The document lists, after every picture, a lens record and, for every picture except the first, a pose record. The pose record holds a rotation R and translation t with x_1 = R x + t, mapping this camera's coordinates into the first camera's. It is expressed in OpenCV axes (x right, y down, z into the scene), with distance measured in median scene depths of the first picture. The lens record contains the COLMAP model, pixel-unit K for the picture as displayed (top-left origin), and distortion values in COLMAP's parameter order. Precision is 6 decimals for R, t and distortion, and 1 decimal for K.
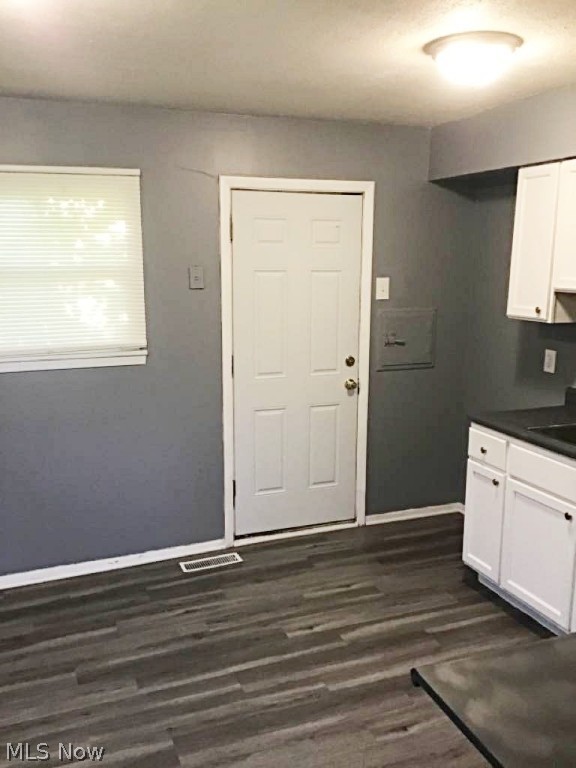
lens RADIAL K [[708.8, 0, 293.0], [0, 708.8, 377.9], [0, 0, 1]] dist [0.030958, 0.000000]
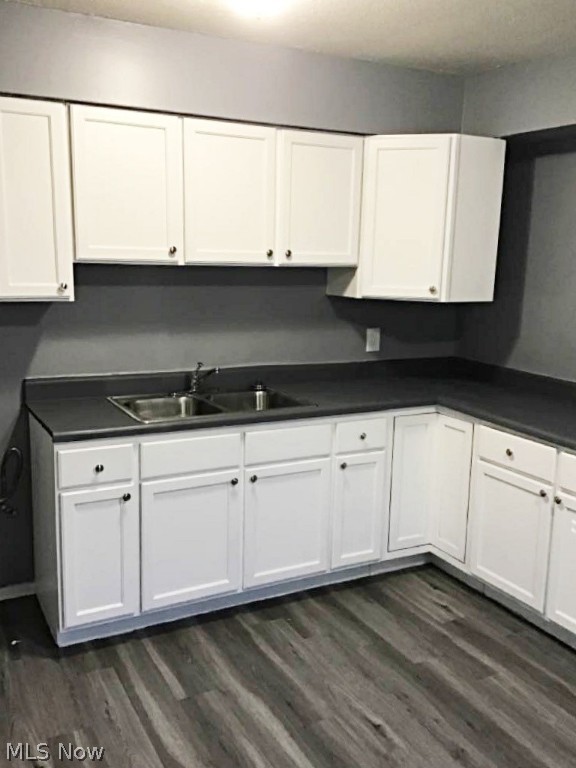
lens RADIAL K [[708.8, 0, 286.0], [0, 708.8, 385.9], [0, 0, 1]] dist [0.030958, 0.000000]
pose [[-0.130788, -0.179894, 0.974953, -0.506332], [0.137004, 0.970685, 0.197486, -0.112255], [-0.981898, 0.159401, -0.102307, 0.869936]]
